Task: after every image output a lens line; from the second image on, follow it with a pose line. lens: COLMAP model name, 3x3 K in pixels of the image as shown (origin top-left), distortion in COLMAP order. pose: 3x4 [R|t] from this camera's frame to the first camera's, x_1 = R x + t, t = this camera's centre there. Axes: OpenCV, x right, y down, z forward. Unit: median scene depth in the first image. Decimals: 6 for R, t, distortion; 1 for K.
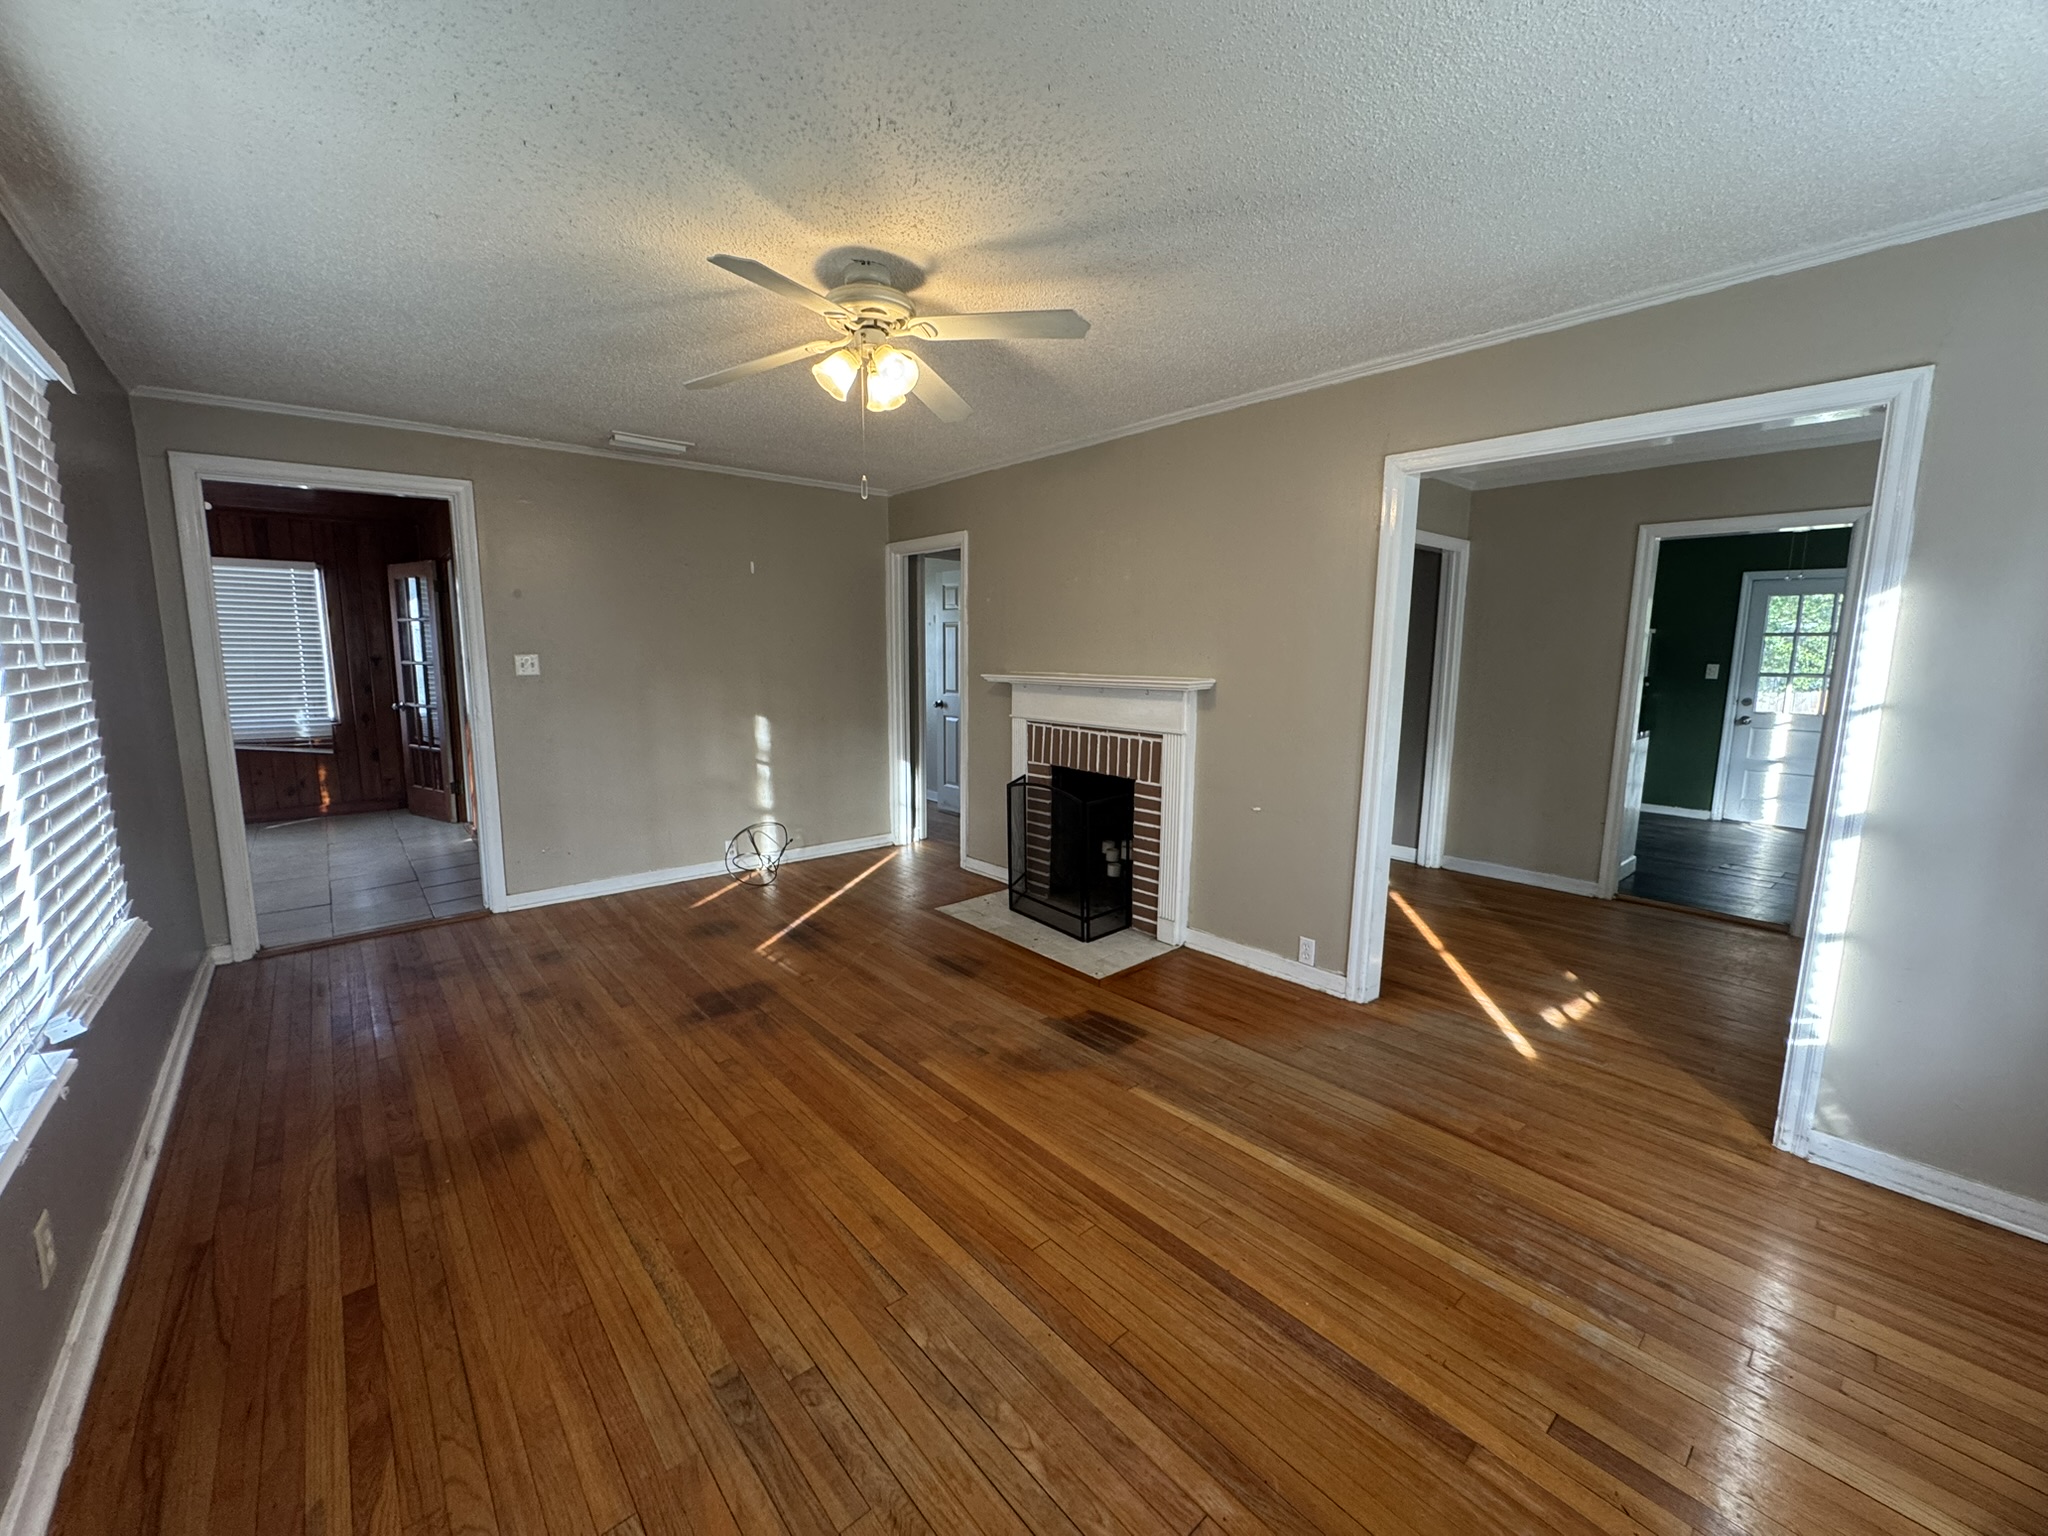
lens RADIAL K [[822.8, 0, 1024.0], [0, 822.8, 768.0], [0, 0, 1]] dist [-0.003590, -0.000175]
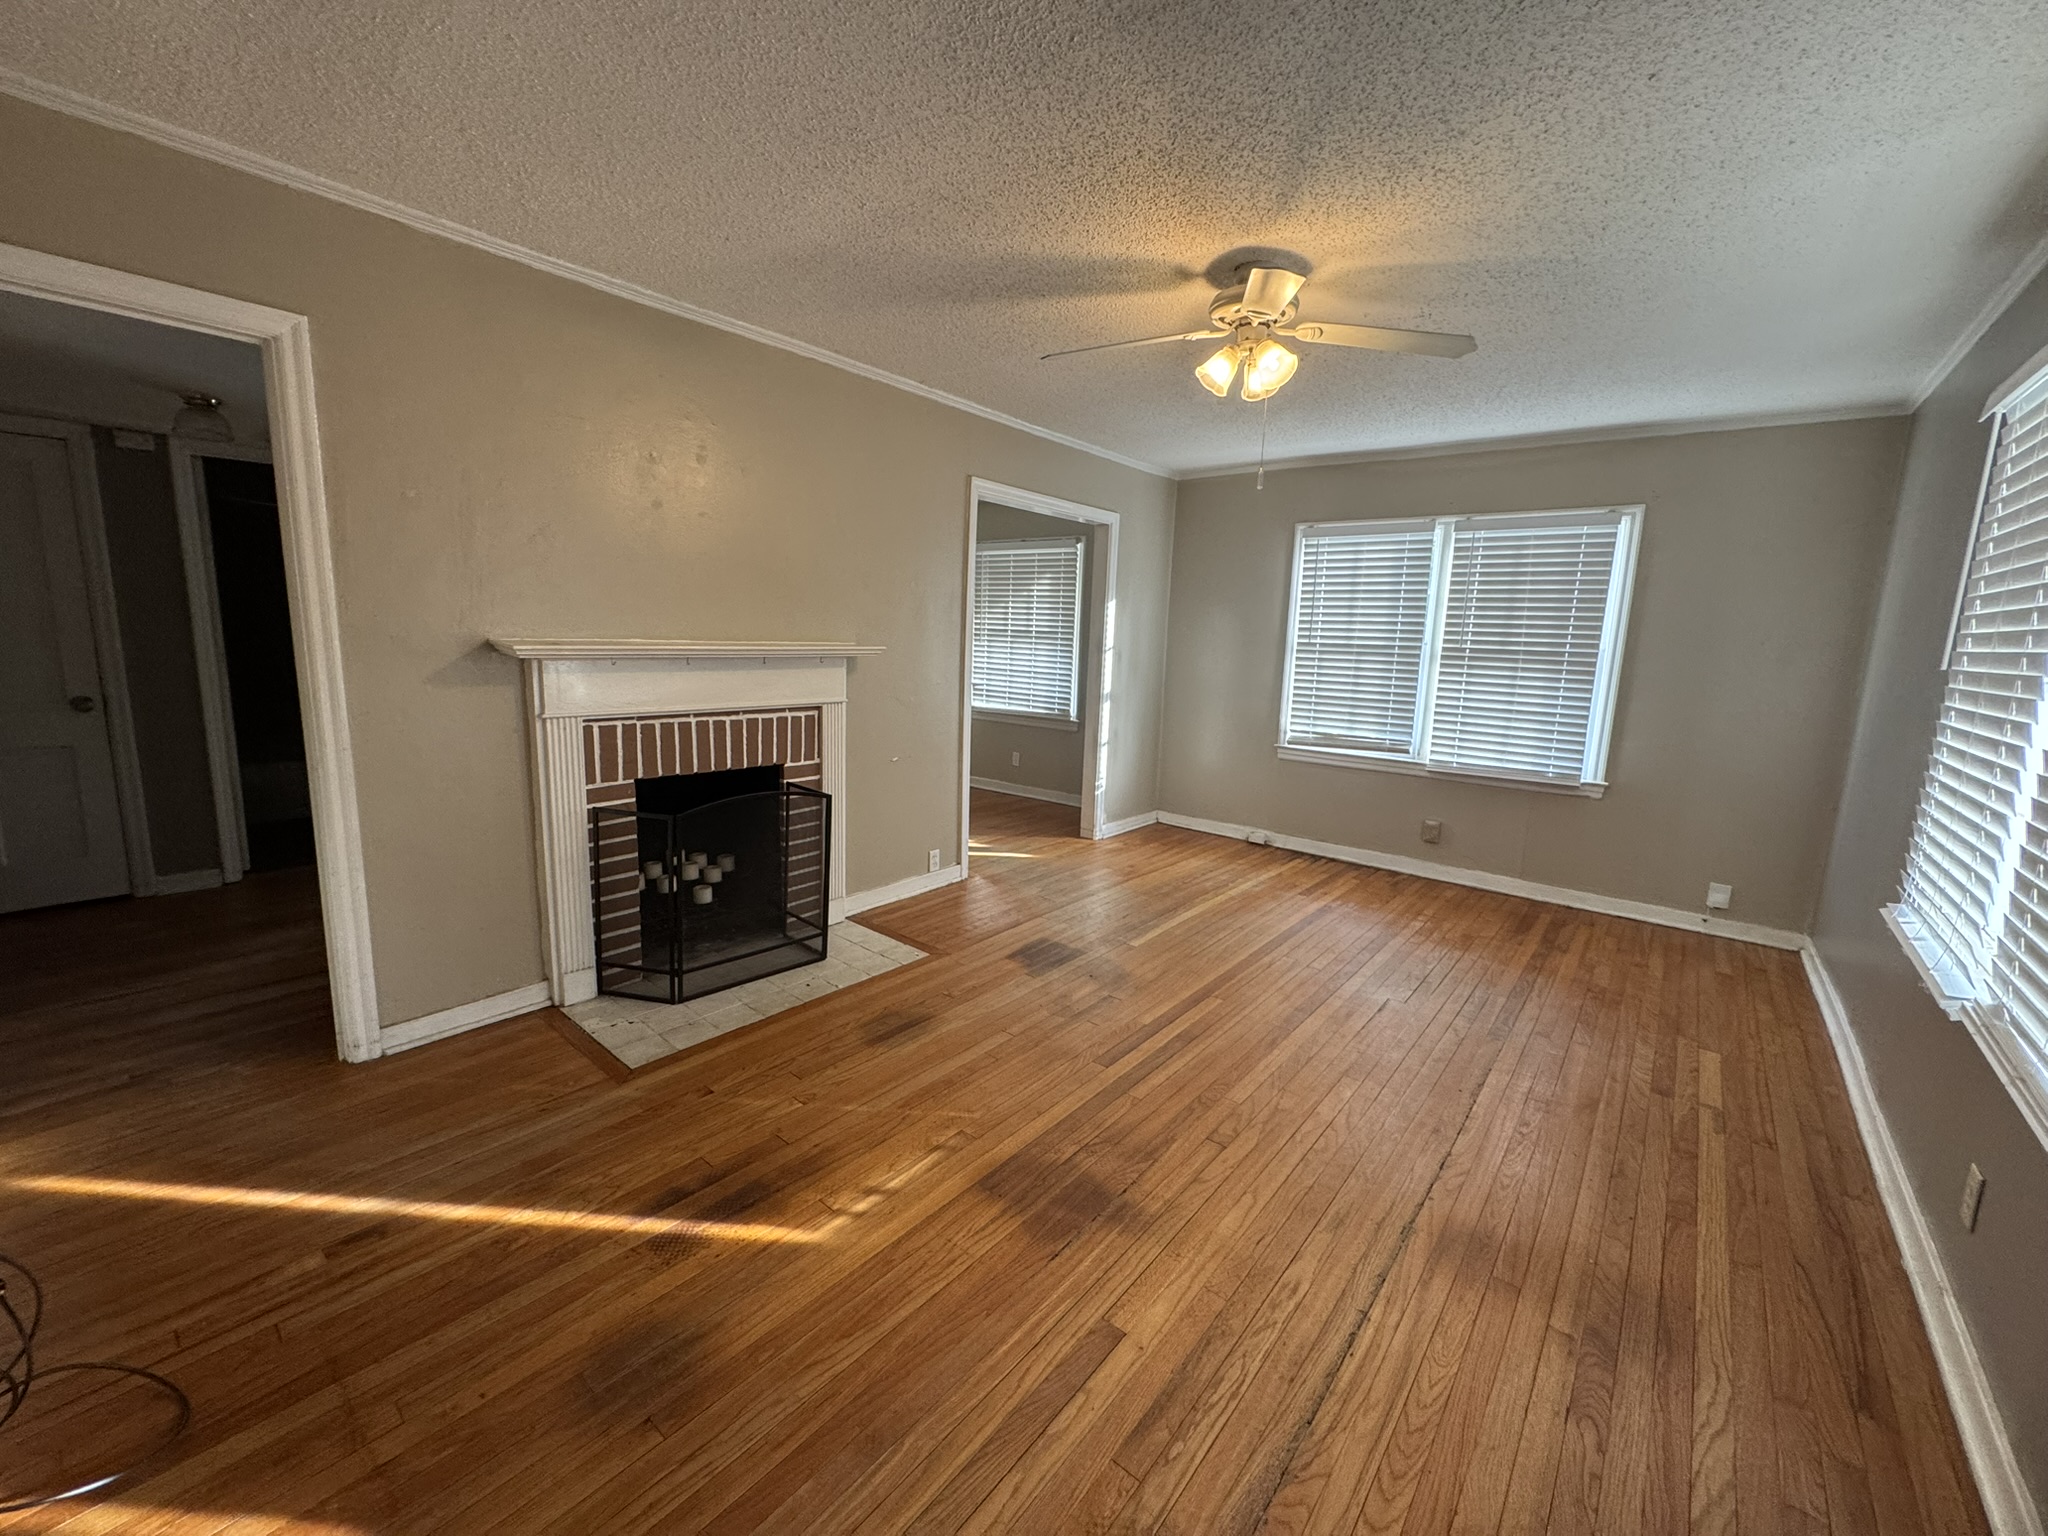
lens RADIAL K [[819.6, 0, 1024.0], [0, 819.6, 768.0], [0, 0, 1]] dist [-0.003360, -0.000114]
pose [[-0.172810, -0.176749, 0.968967, -0.797440], [0.102713, 0.975170, 0.196199, -0.133922], [-0.979585, 0.133431, -0.150365, 0.963284]]
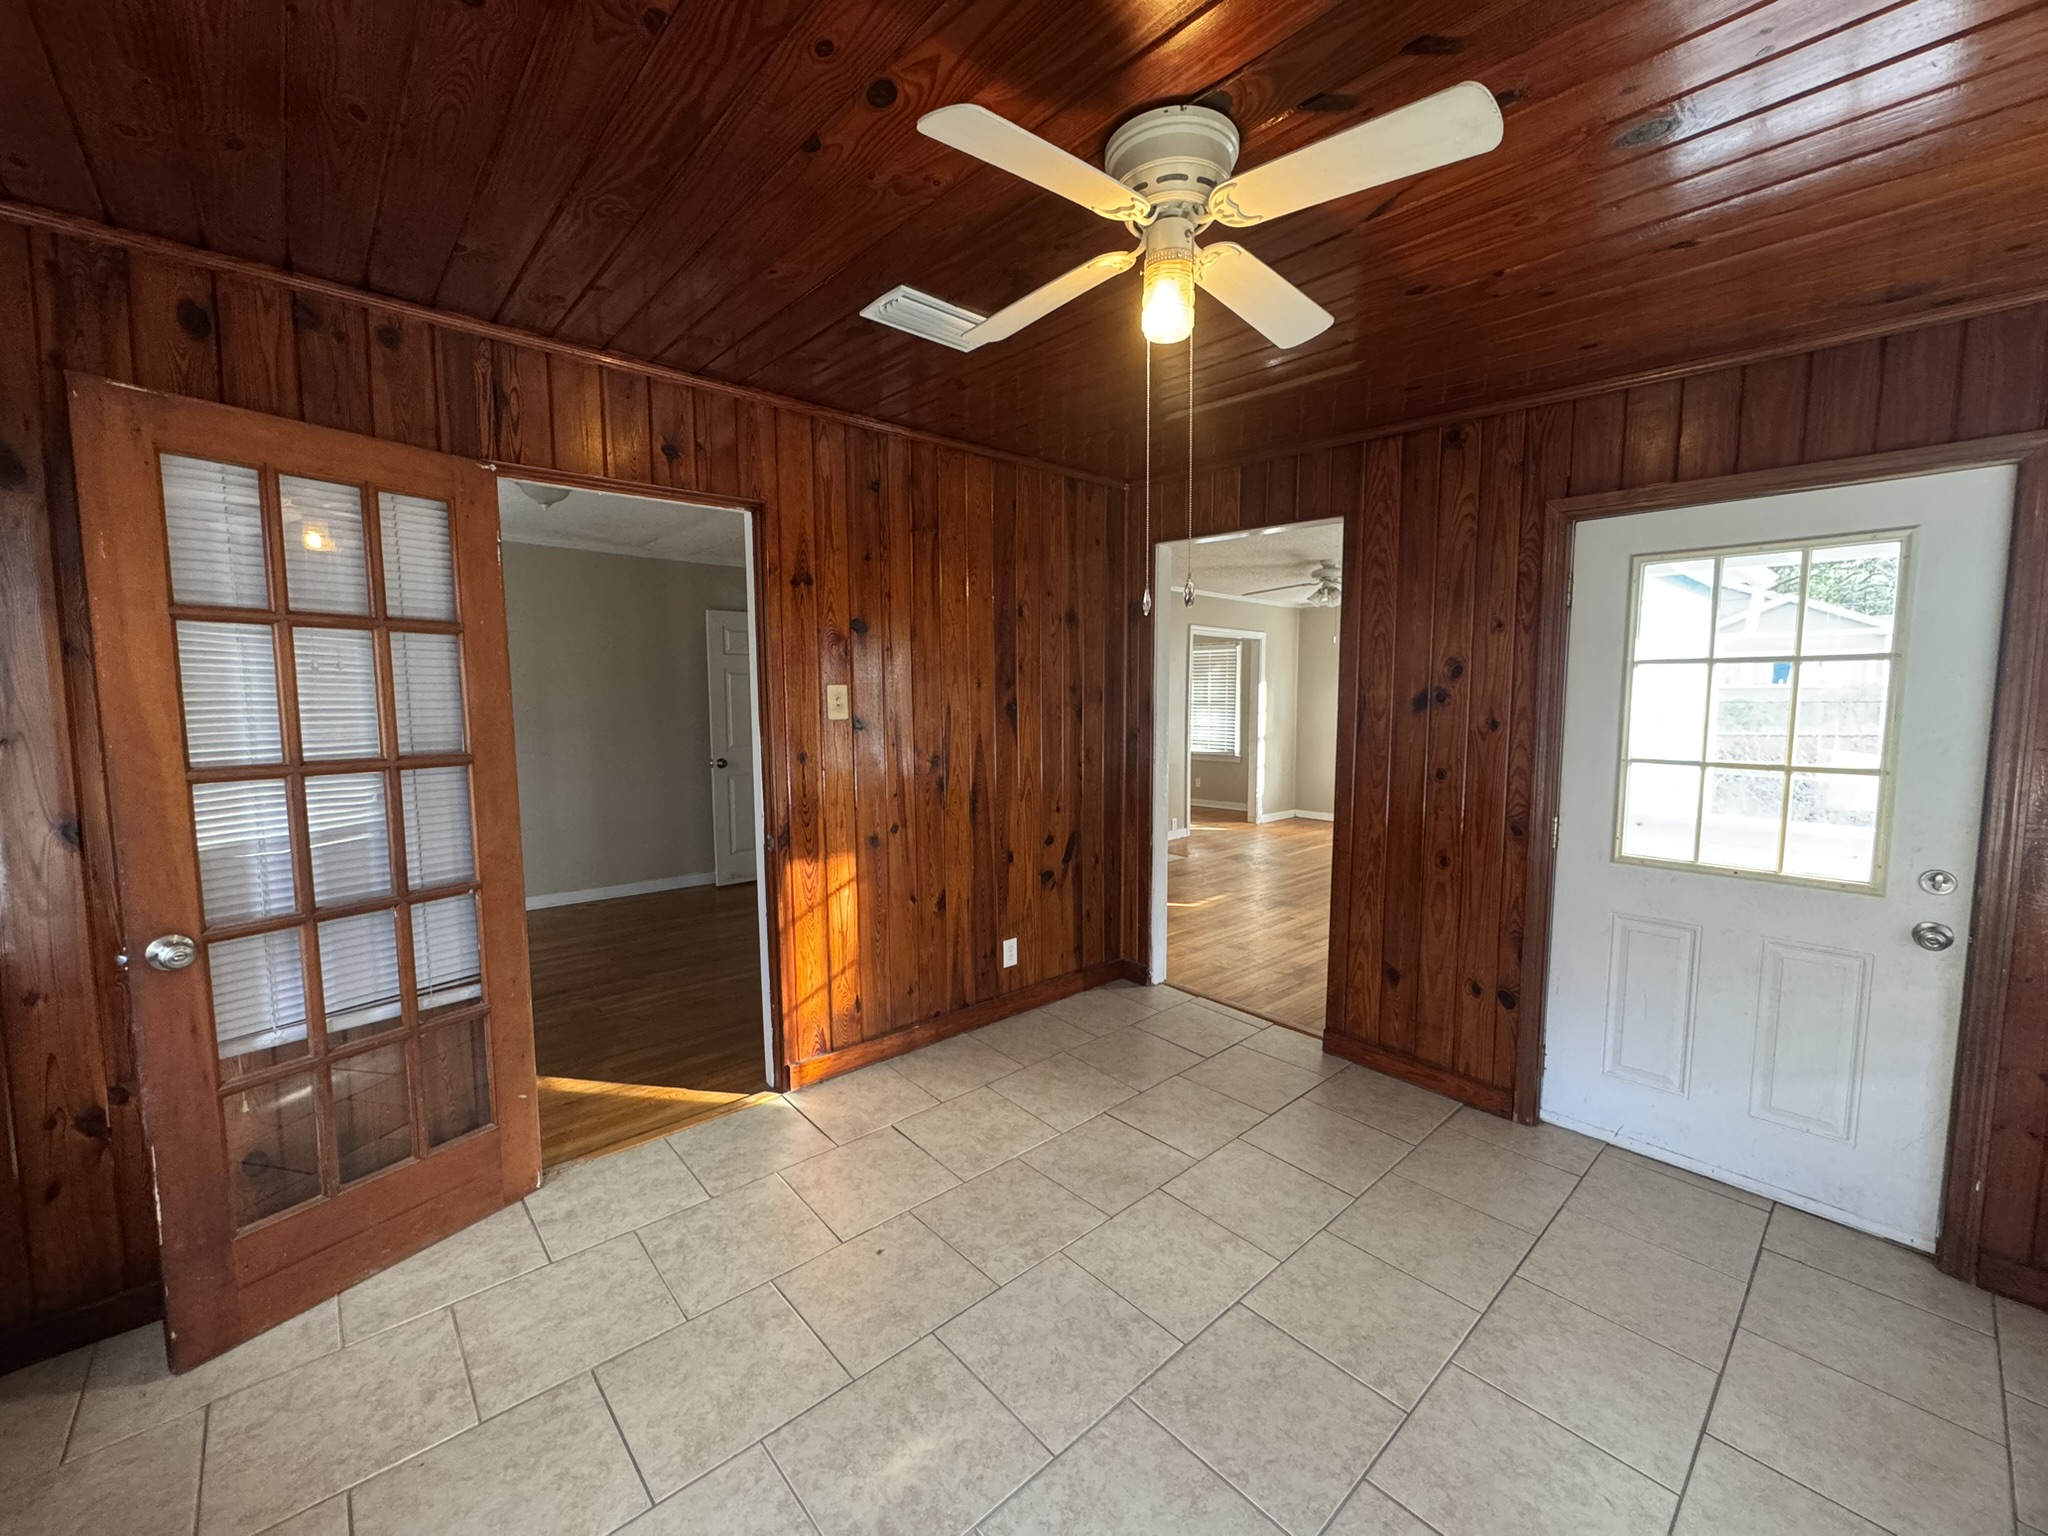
lens RADIAL K [[819.6, 0, 1024.0], [0, 819.6, 768.0], [0, 0, 1]] dist [-0.003360, -0.000114]
pose [[-0.029251, -0.094555, 0.995090, -1.813818], [0.140740, 0.985209, 0.097753, -0.208902], [-0.989614, 0.142908, -0.015511, 1.337360]]
